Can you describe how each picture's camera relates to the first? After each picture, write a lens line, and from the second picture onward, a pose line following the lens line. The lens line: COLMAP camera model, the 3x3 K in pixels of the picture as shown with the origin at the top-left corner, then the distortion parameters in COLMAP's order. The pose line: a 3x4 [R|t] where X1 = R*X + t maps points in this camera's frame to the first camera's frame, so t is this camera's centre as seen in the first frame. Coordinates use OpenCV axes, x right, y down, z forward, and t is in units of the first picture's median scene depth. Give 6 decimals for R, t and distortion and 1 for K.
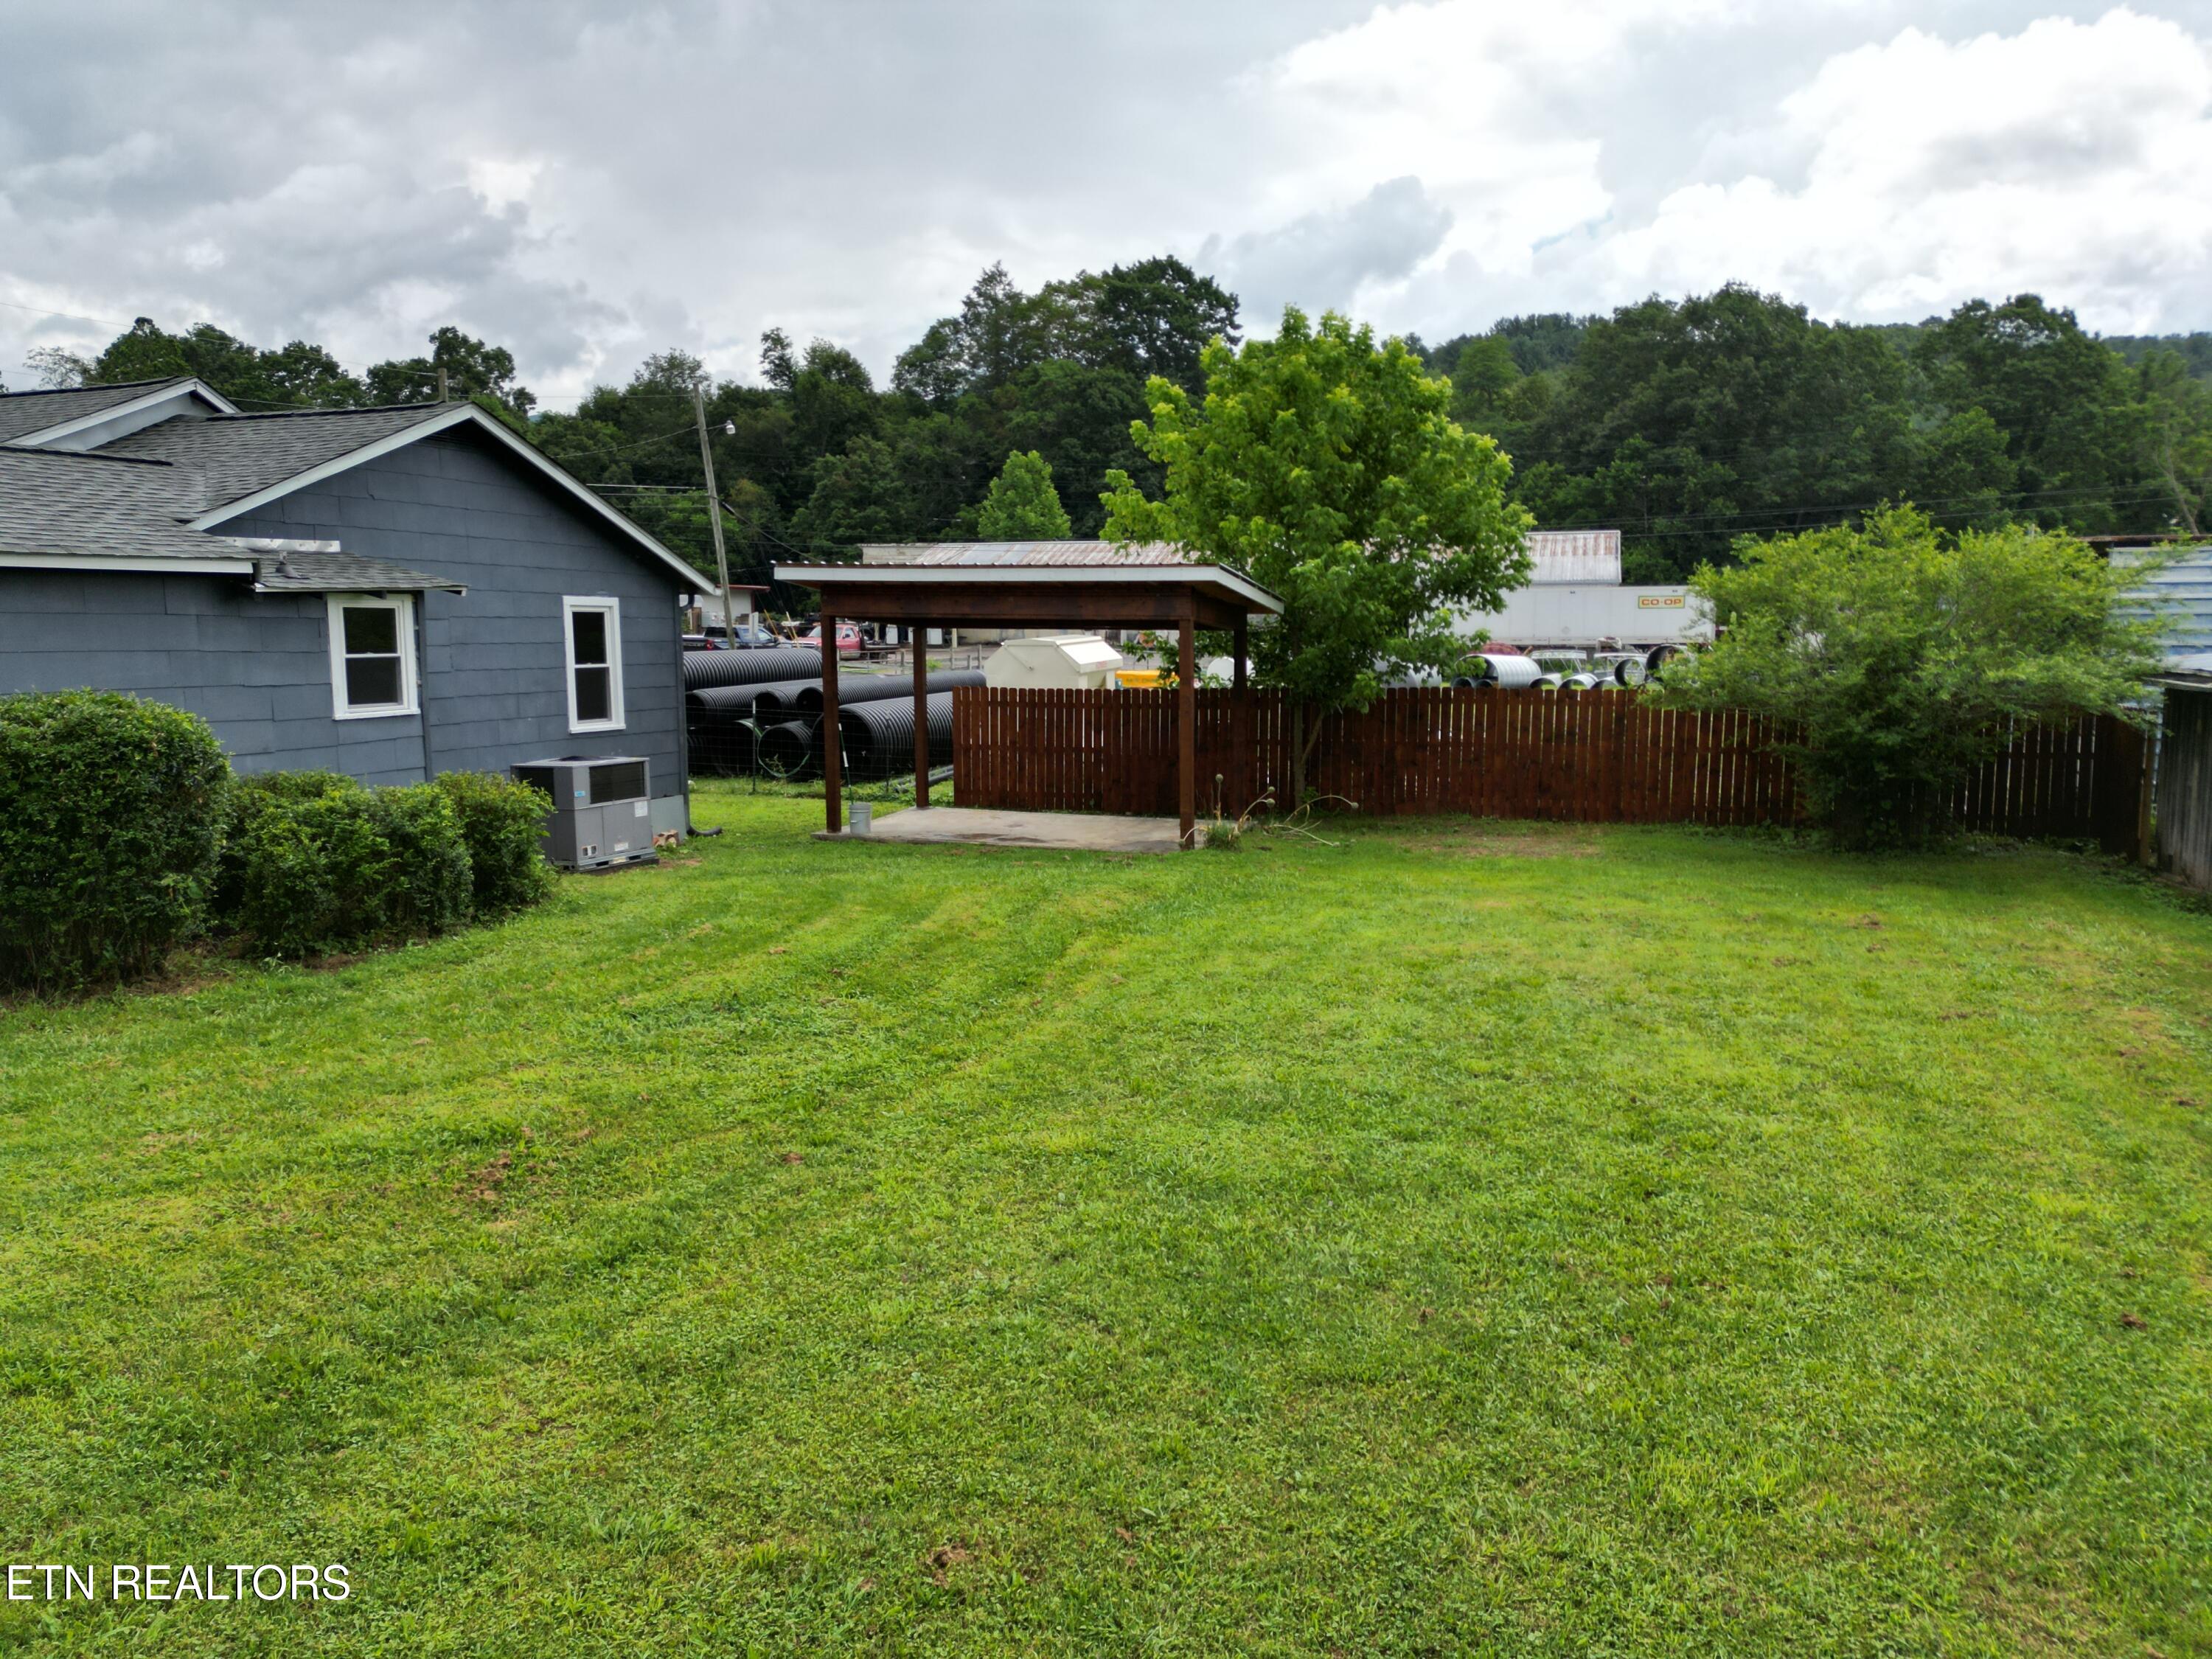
lens RADIAL K [[1541.4, 0, 1109.2], [0, 1541.4, 822.2], [0, 0, 1]] dist [0.080419, -0.081415]
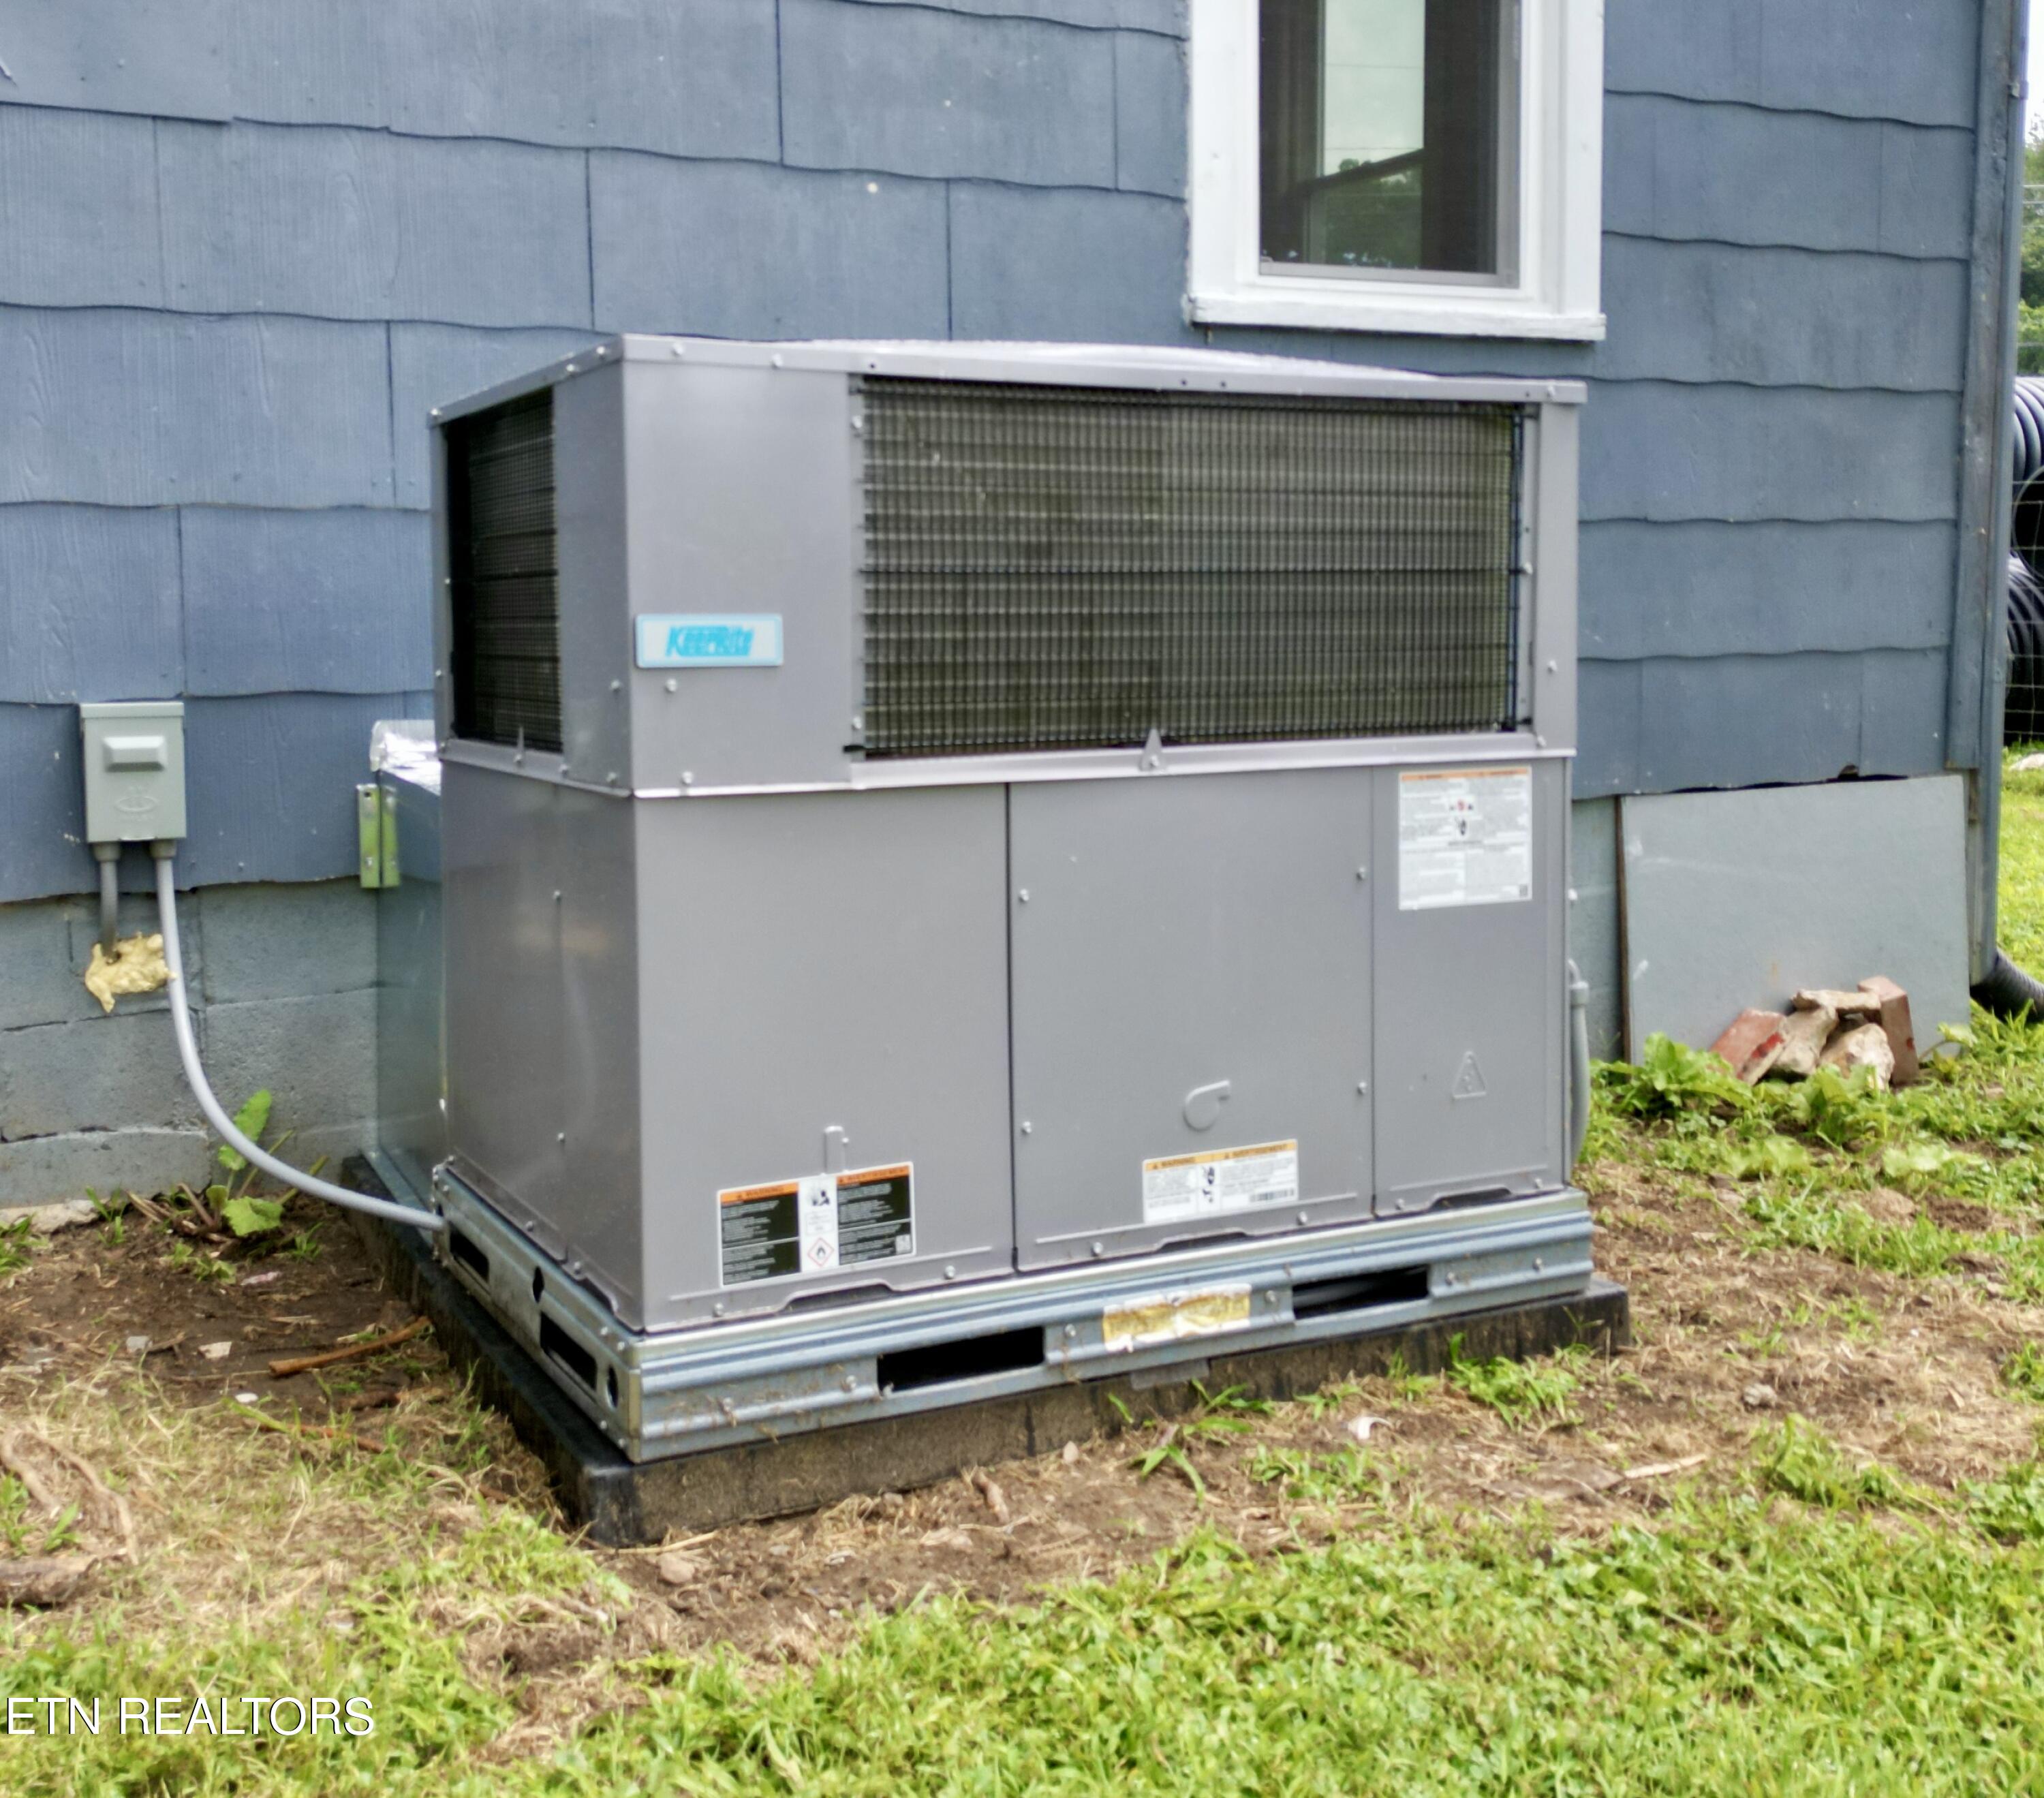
lens RADIAL K [[2212.4, 0, 1020.4], [0, 2212.4, 898.3], [0, 0, 1]] dist [0.002835, 0.002510]
pose [[0.756697, 0.075351, -0.649409, -0.309326], [-0.063885, 0.997104, 0.041255, -0.012532], [0.650637, 0.010270, 0.759319, 1.189234]]
